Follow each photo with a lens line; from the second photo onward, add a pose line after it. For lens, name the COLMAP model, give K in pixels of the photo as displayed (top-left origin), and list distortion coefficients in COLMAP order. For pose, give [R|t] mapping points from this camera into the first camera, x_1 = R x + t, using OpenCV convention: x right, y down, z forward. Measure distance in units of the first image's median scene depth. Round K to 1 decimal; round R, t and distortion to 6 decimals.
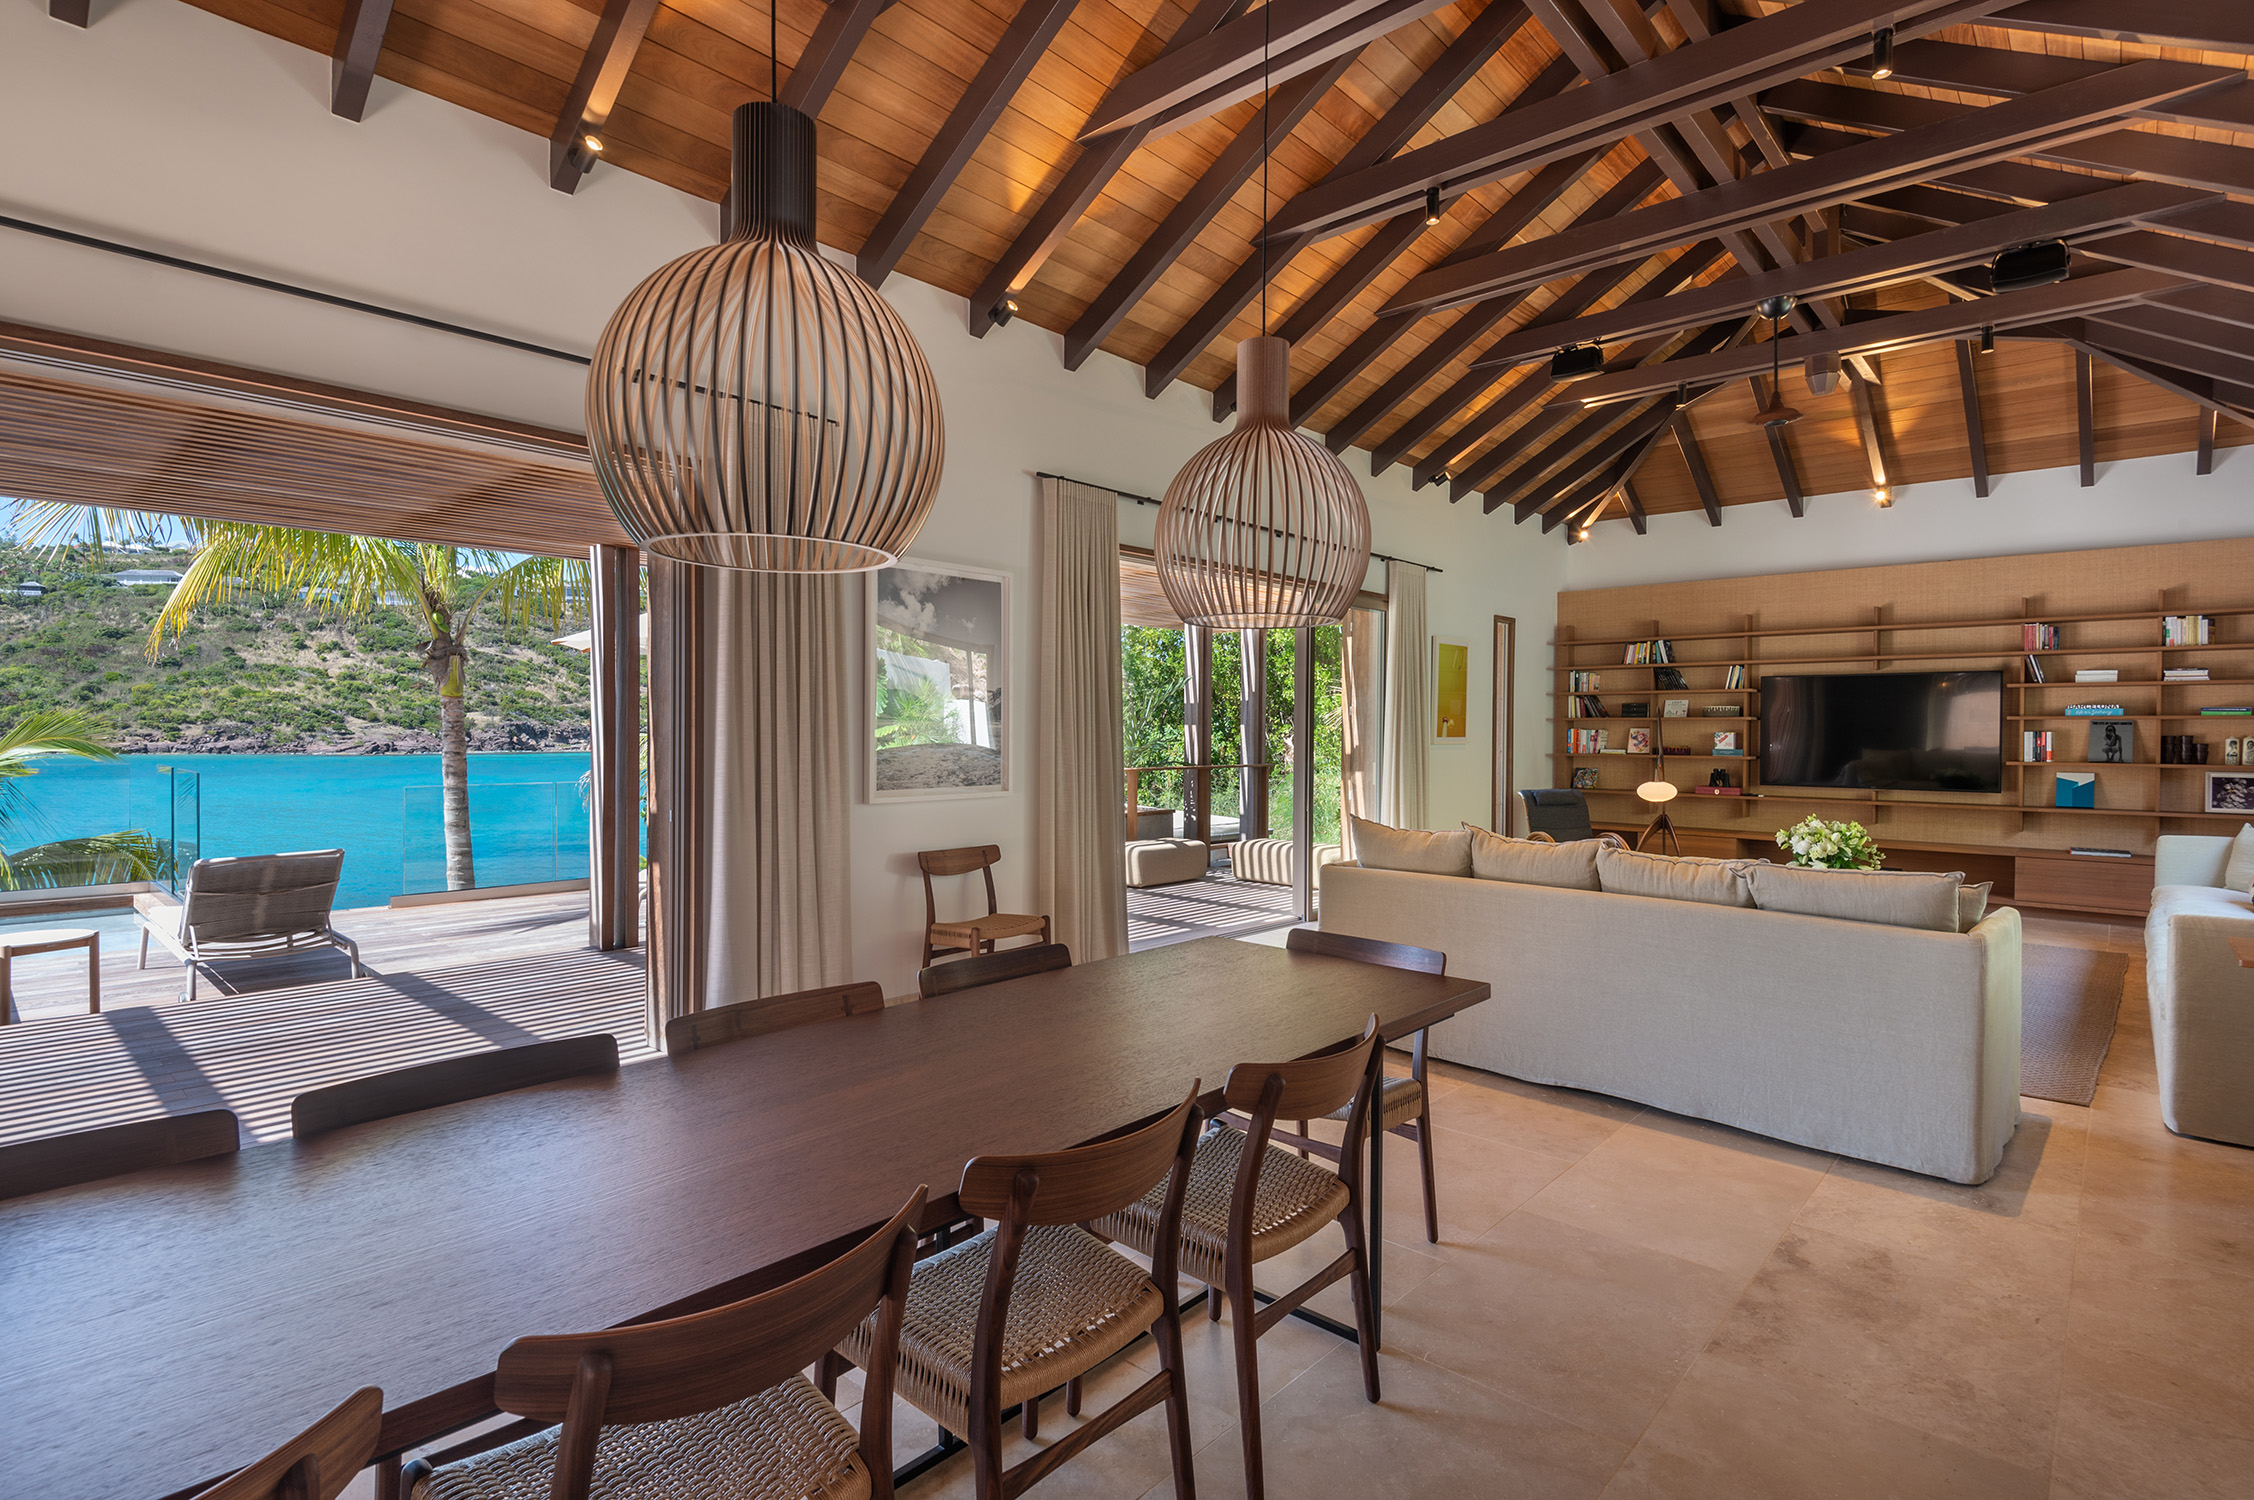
lens RADIAL K [[1097.3, 0, 1114.4], [0, 1097.3, 751.5], [0, 0, 1]] dist [-0.002355, -0.006115]
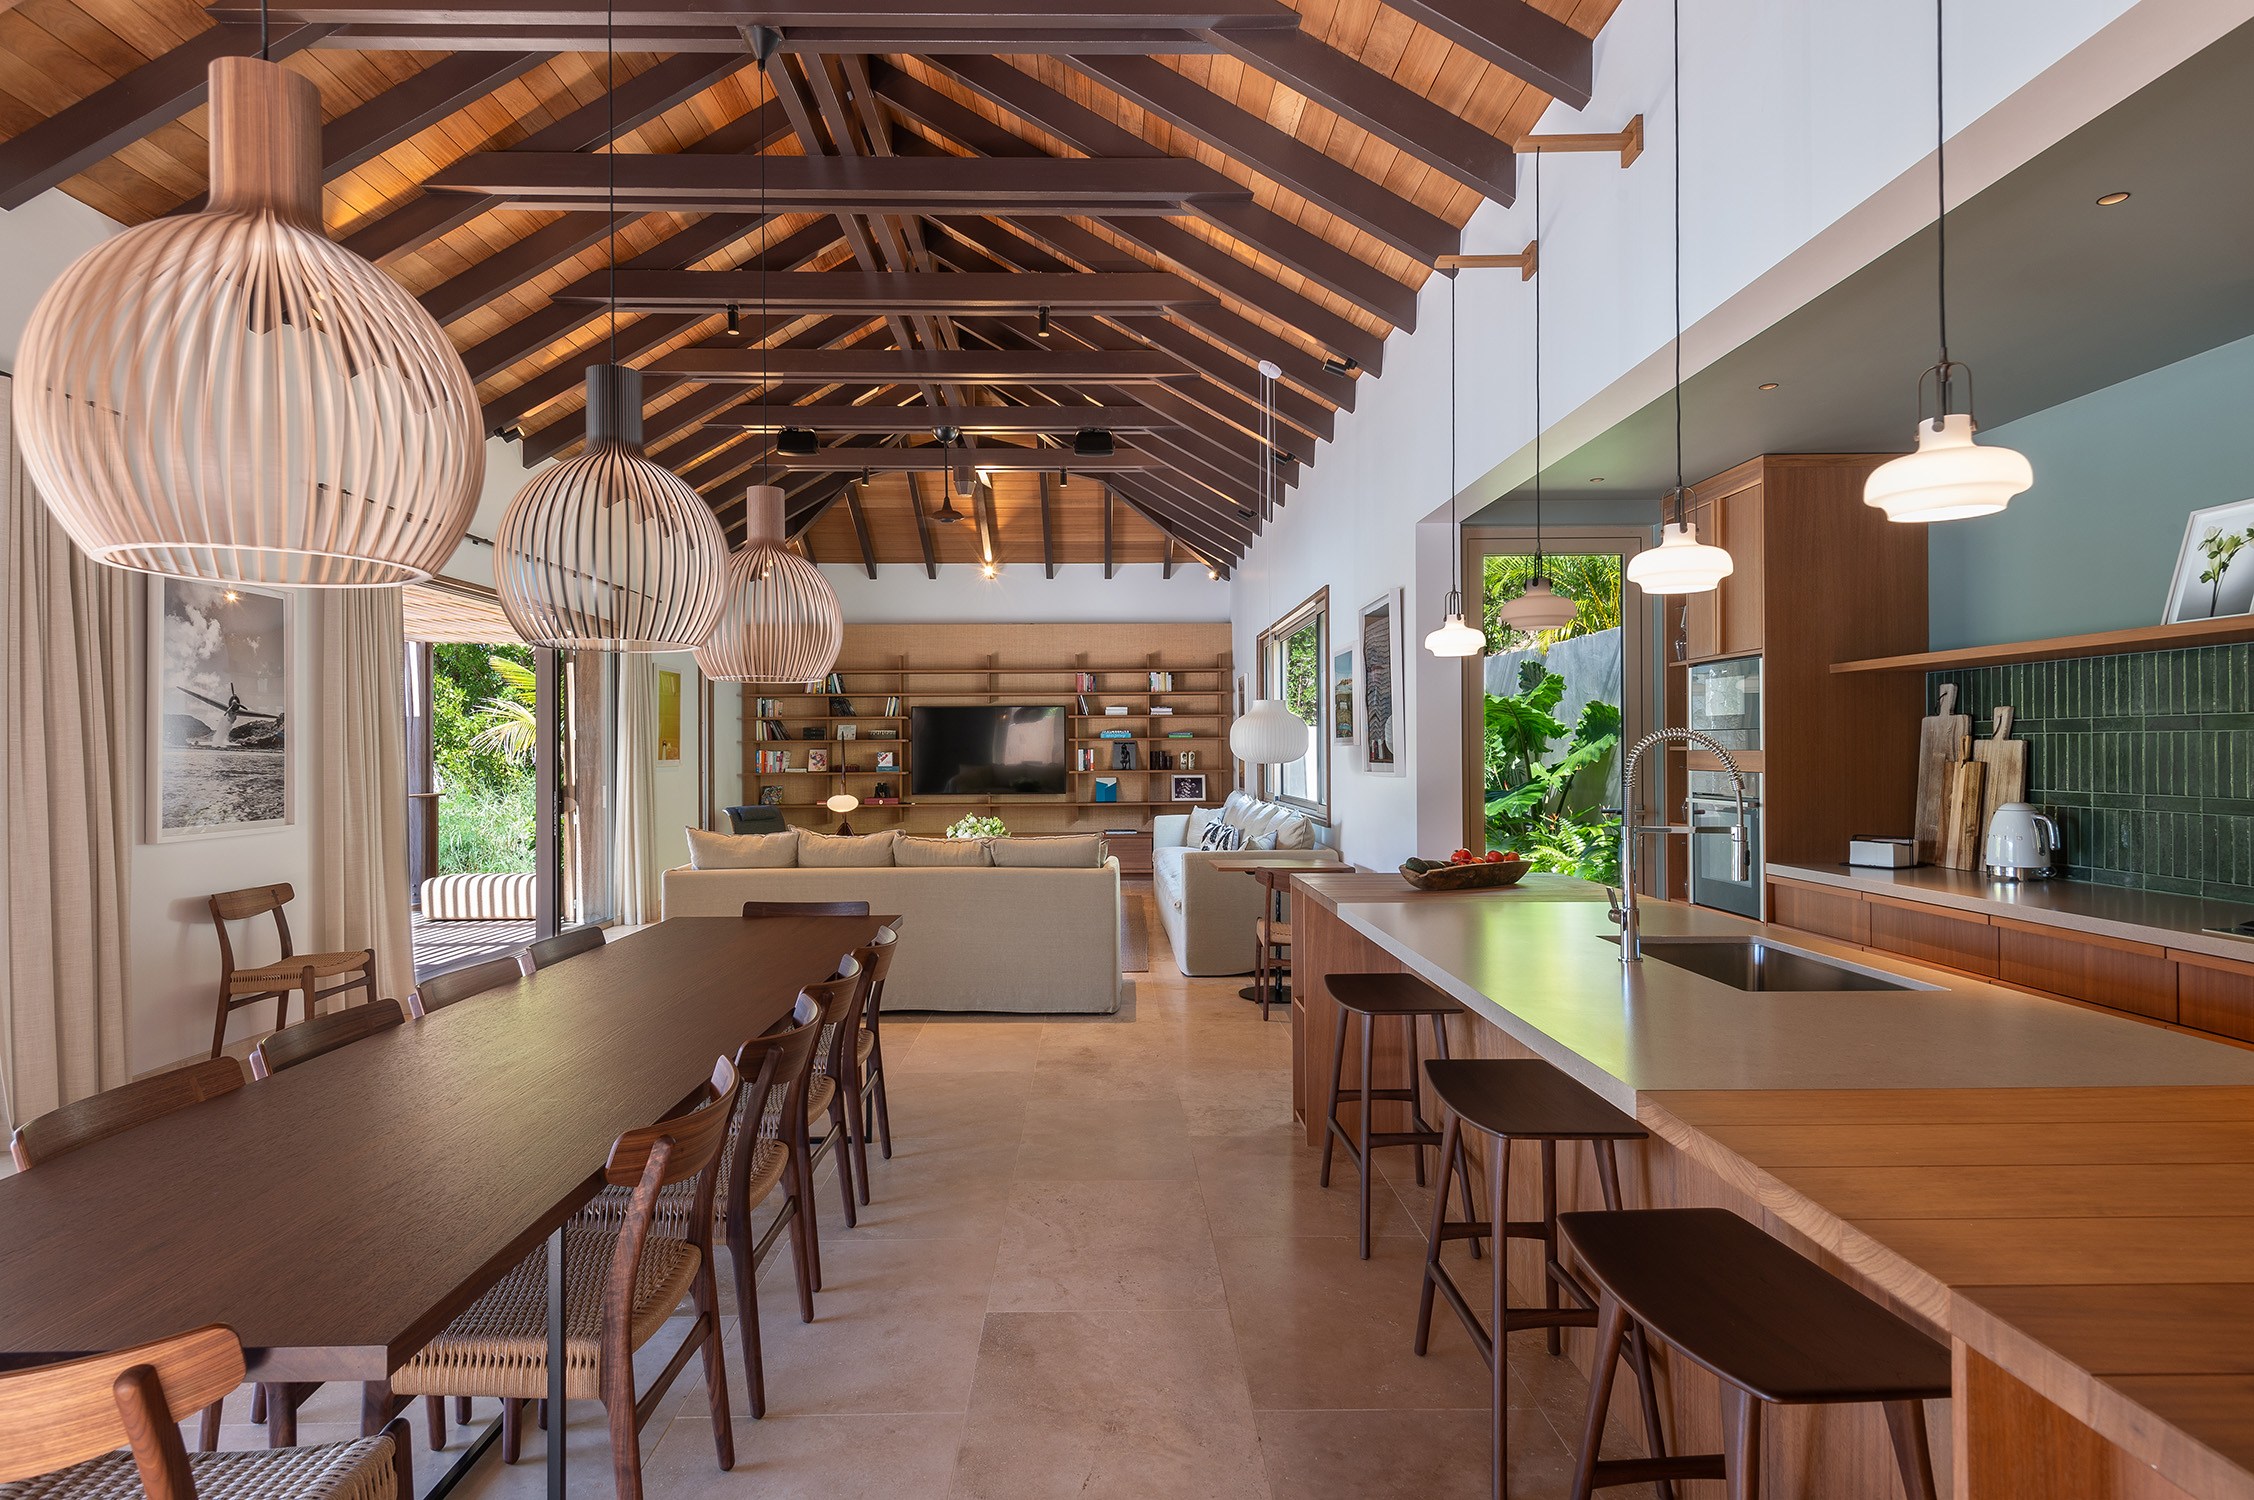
lens RADIAL K [[1262.6, 0, 1123.0], [0, 1262.6, 754.9], [0, 0, 1]] dist [0.033565, -0.001116]
pose [[0.712366, -0.012644, 0.701694, -0.272792], [0.024218, 0.999685, -0.006573, 0.001005], [-0.701390, 0.021676, 0.712448, -0.202577]]
